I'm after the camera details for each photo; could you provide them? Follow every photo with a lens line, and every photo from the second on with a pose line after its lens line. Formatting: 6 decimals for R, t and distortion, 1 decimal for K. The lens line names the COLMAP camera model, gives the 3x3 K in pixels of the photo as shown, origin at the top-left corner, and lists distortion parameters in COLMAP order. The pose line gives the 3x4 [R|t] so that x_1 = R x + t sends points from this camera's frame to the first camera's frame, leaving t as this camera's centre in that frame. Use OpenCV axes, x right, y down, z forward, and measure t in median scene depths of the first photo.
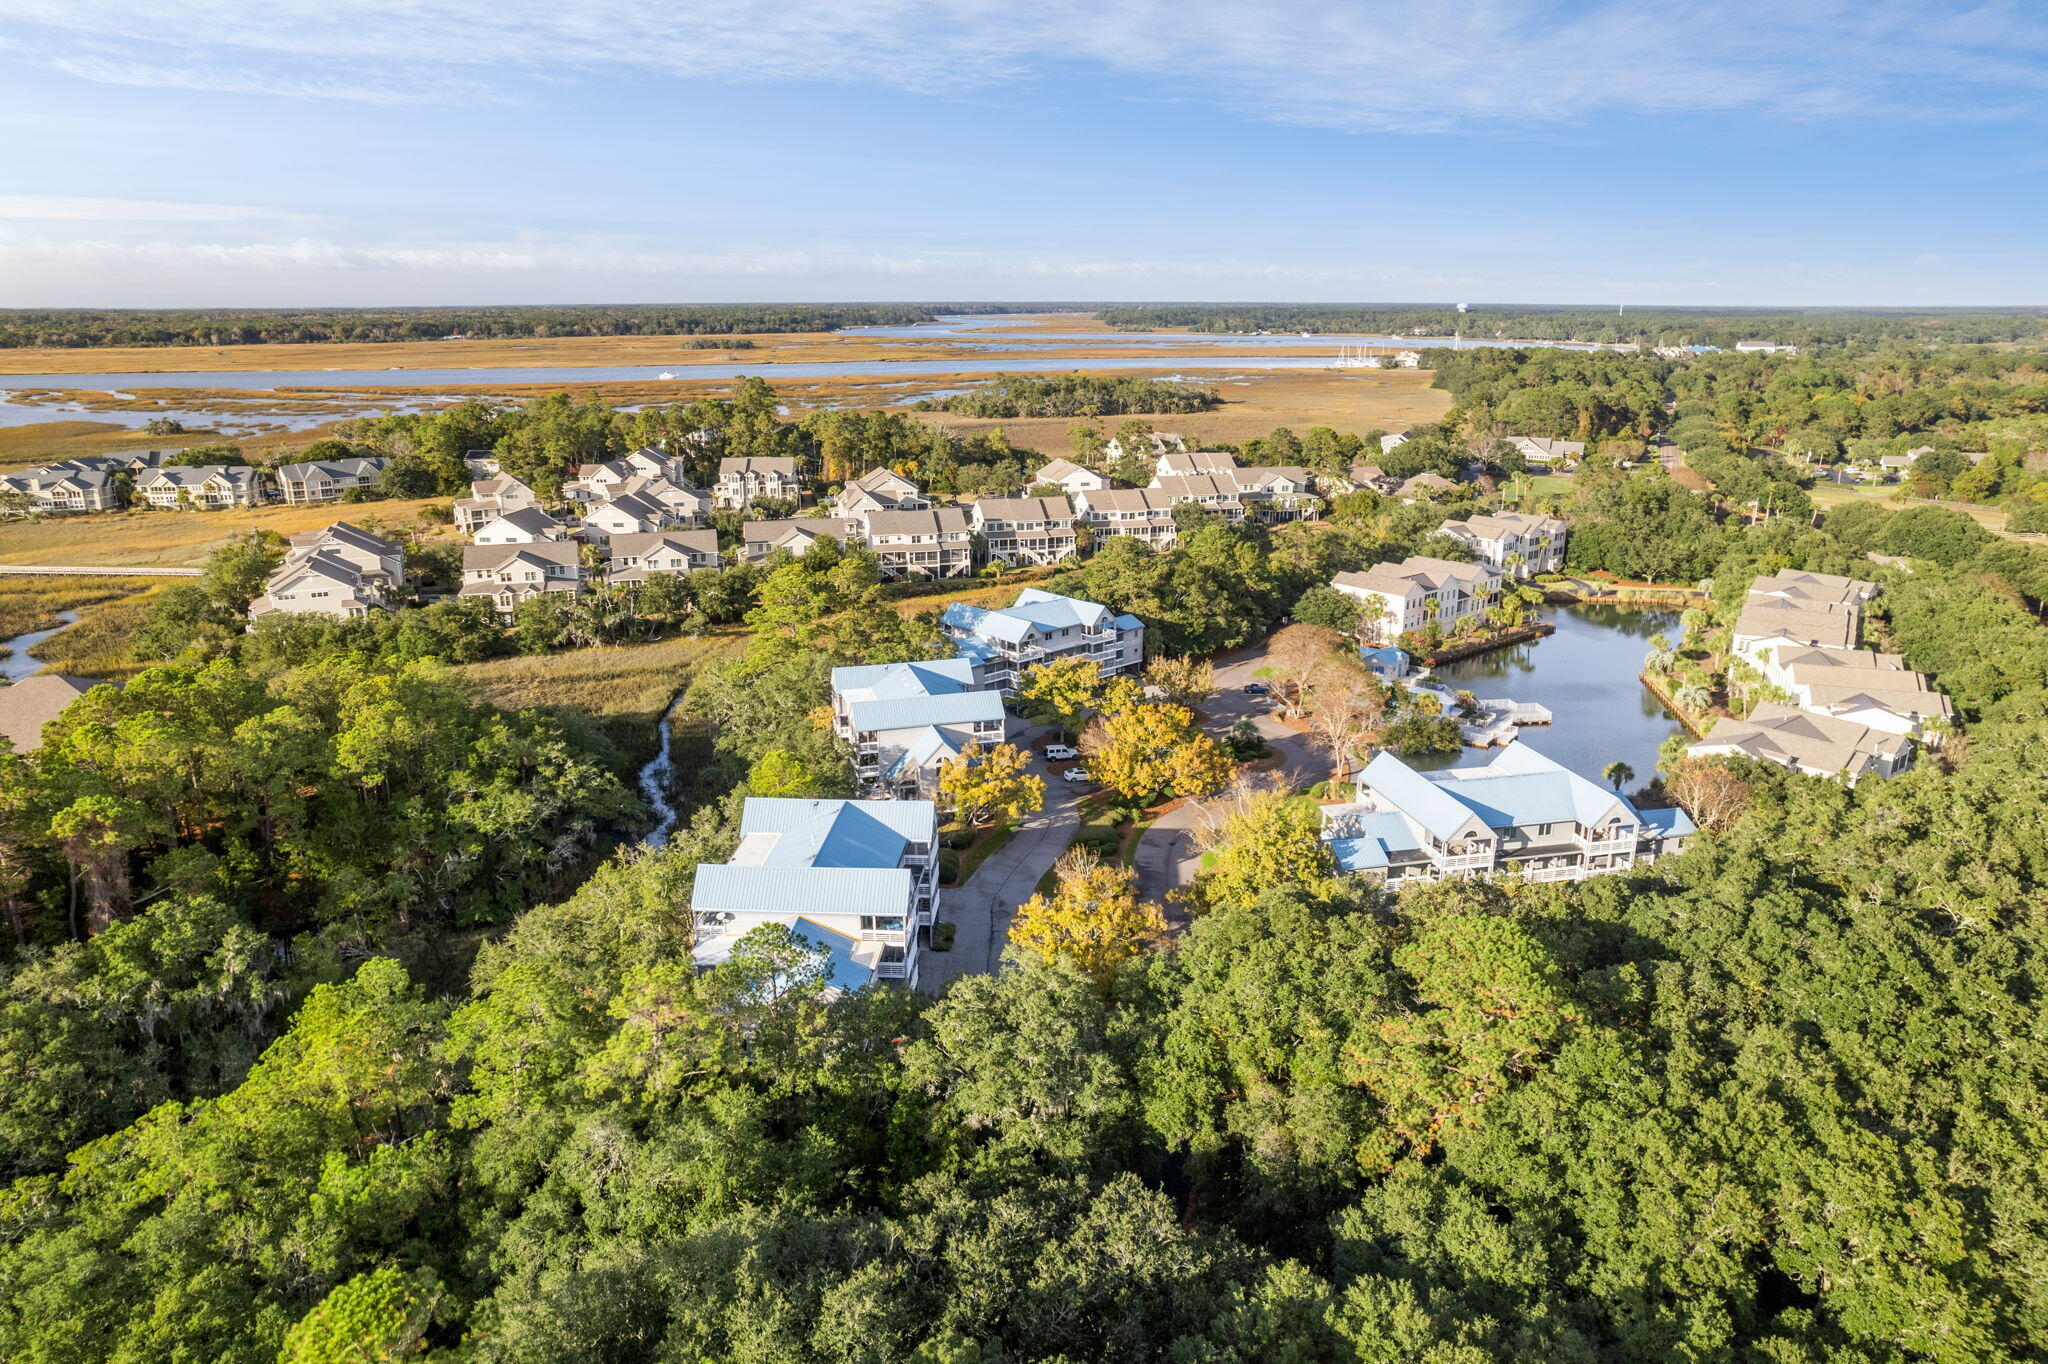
lens RADIAL K [[1364.2, 0, 1030.7], [0, 1364.2, 677.1], [0, 0, 1]] dist [-0.080146, 0.083934]
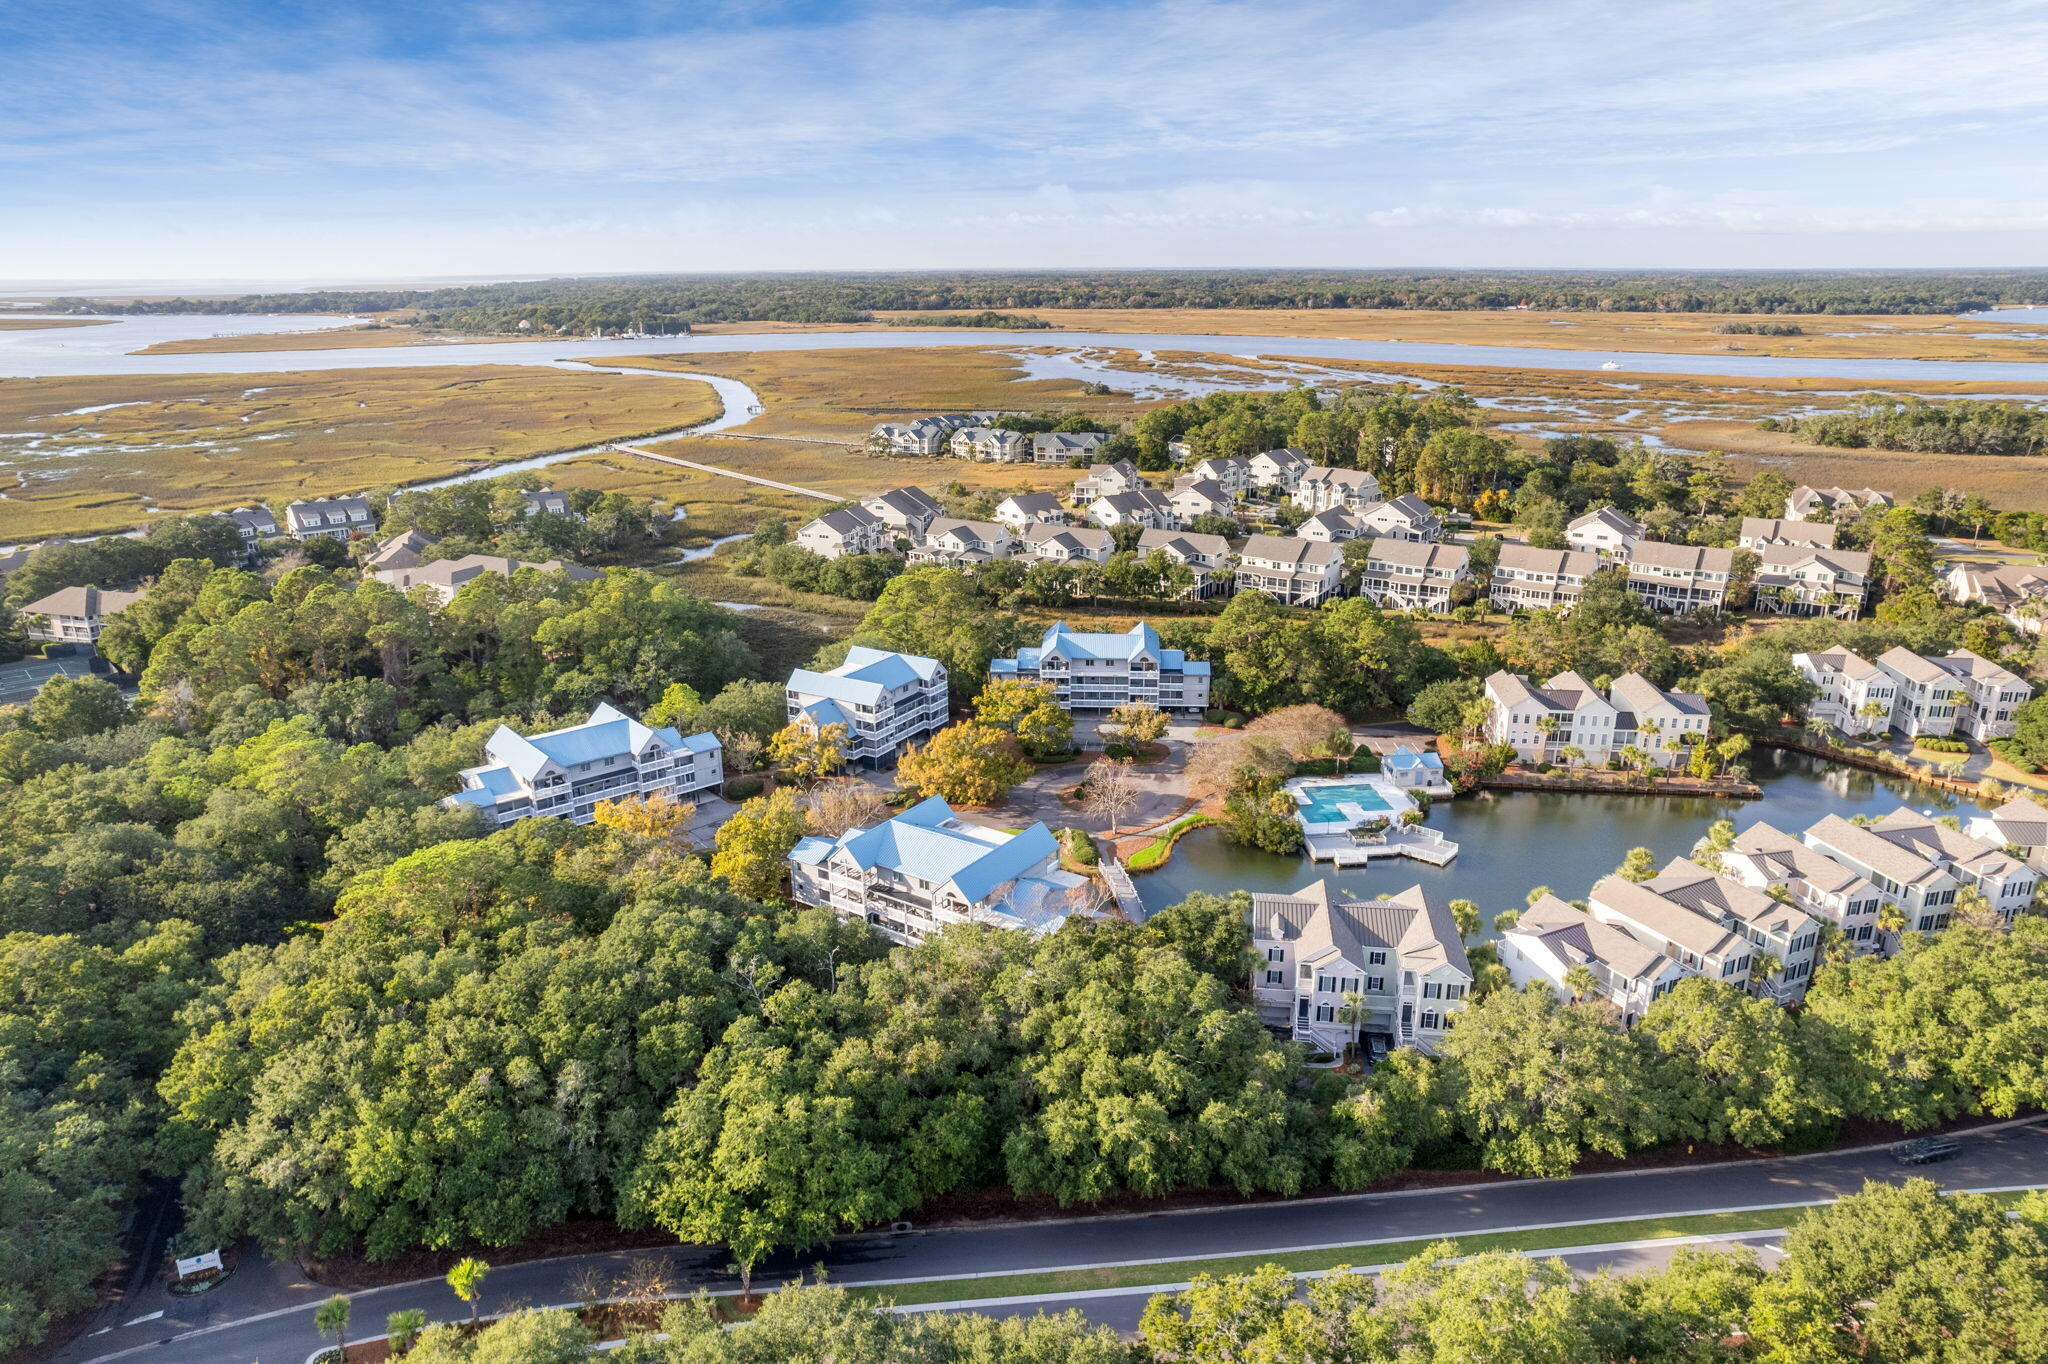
lens RADIAL K [[1348.6, 0, 1035.5], [0, 1348.6, 683.4], [0, 0, 1]] dist [-0.080158, 0.081539]
pose [[0.691085, 0.216298, -0.689650, 0.175687], [-0.190916, 0.974911, 0.114452, -0.030593], [0.697103, 0.052569, 0.715041, 0.030666]]
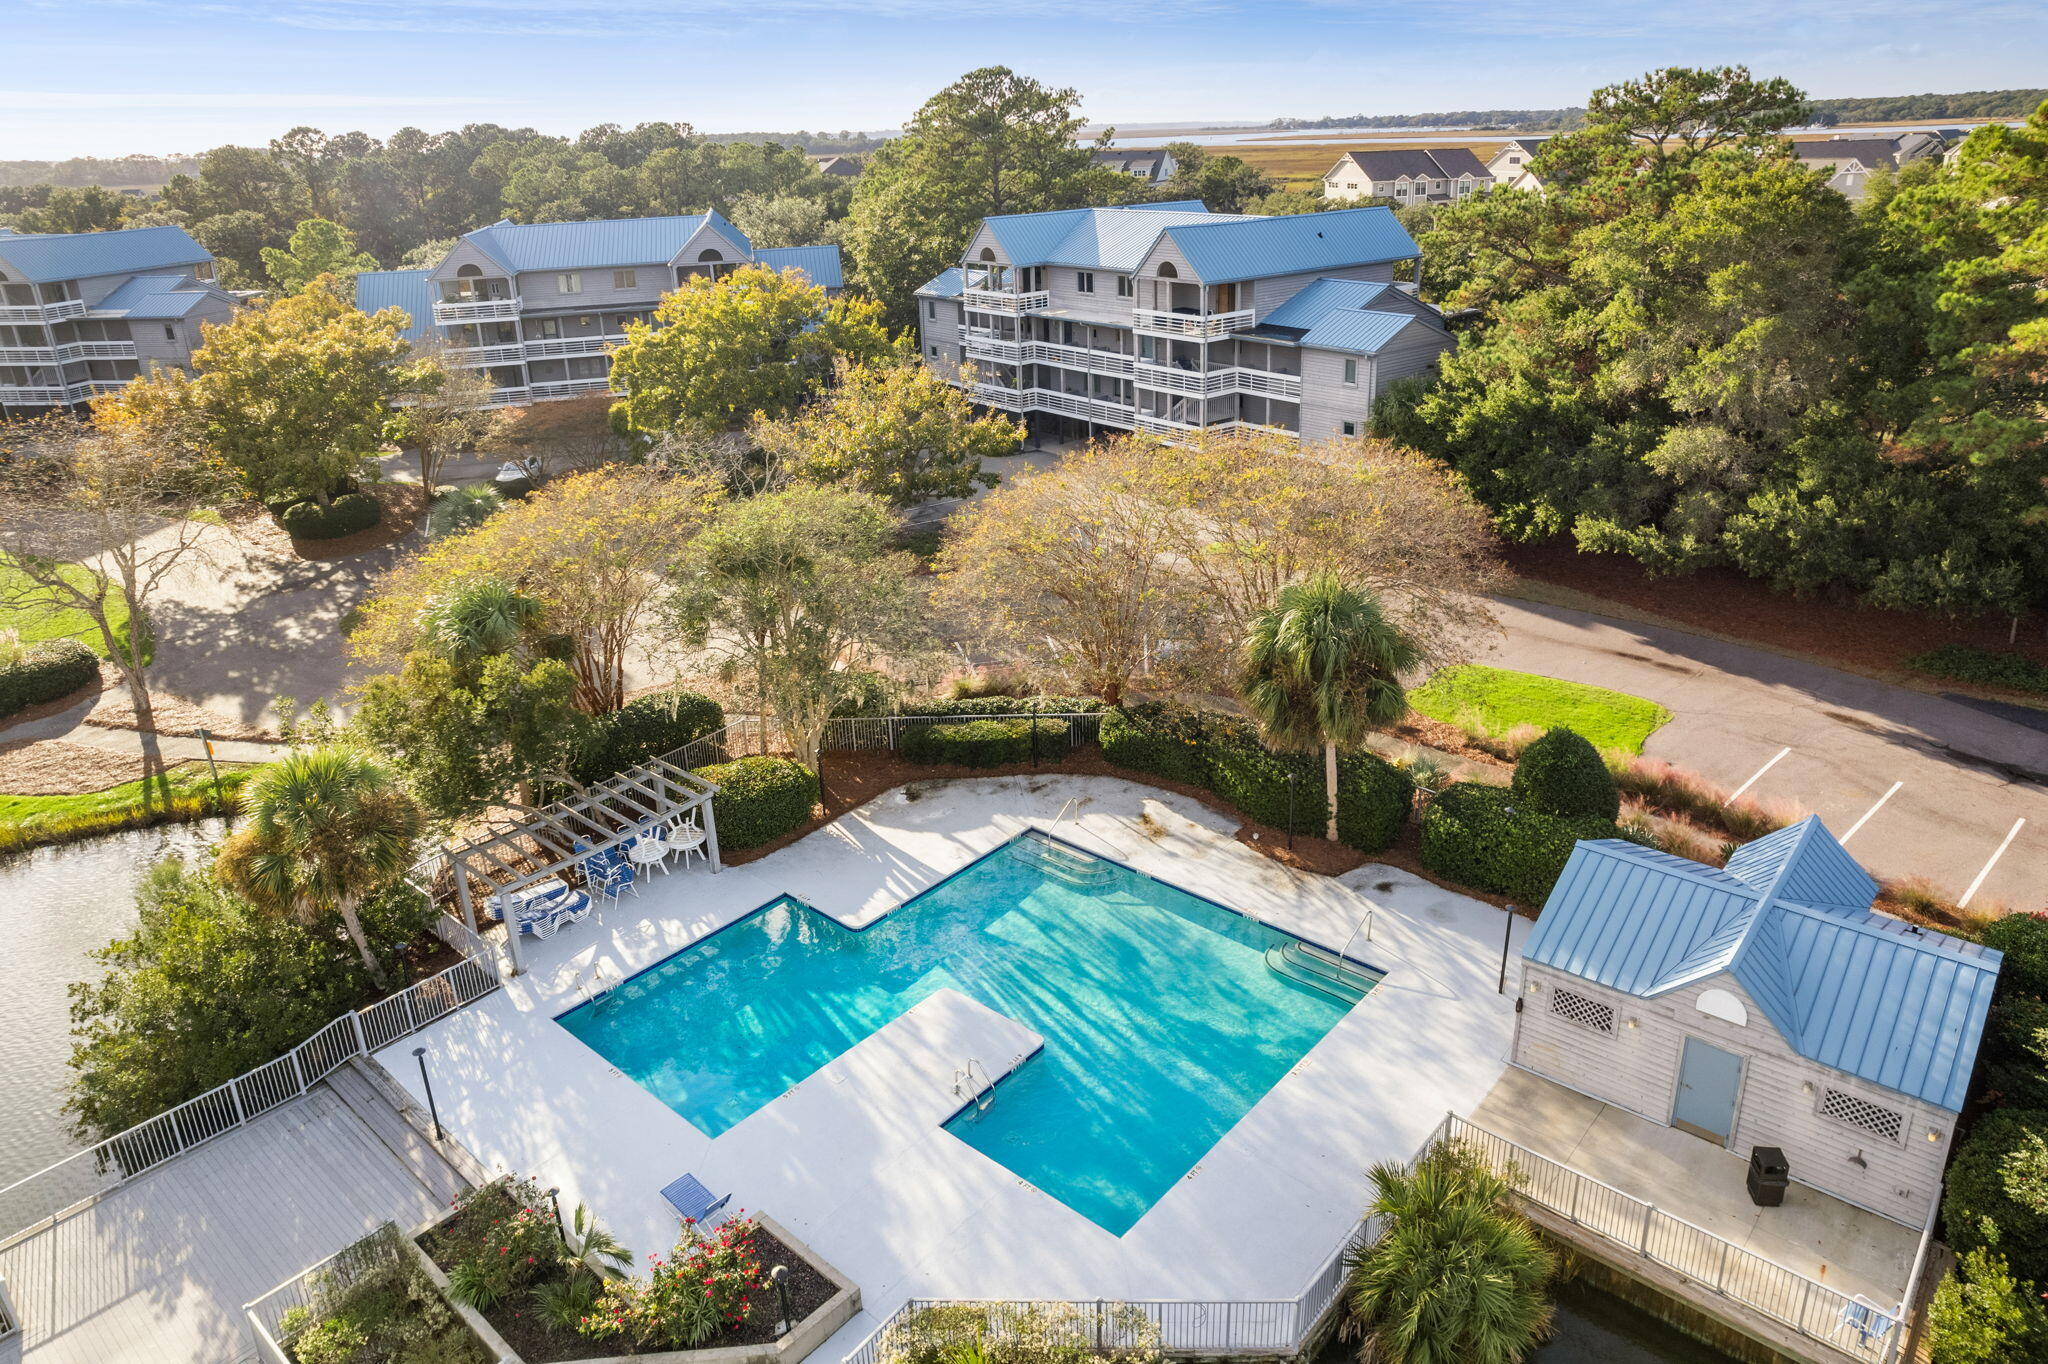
lens RADIAL K [[1347.5, 0, 1060.7], [0, 1347.5, 607.0], [0, 0, 1]] dist [-0.084877, 0.083805]
pose [[-0.066459, 0.336341, -0.939392, 0.090038], [-0.239682, 0.908526, 0.342247, -0.016757], [0.968574, 0.247901, 0.020235, 0.225321]]
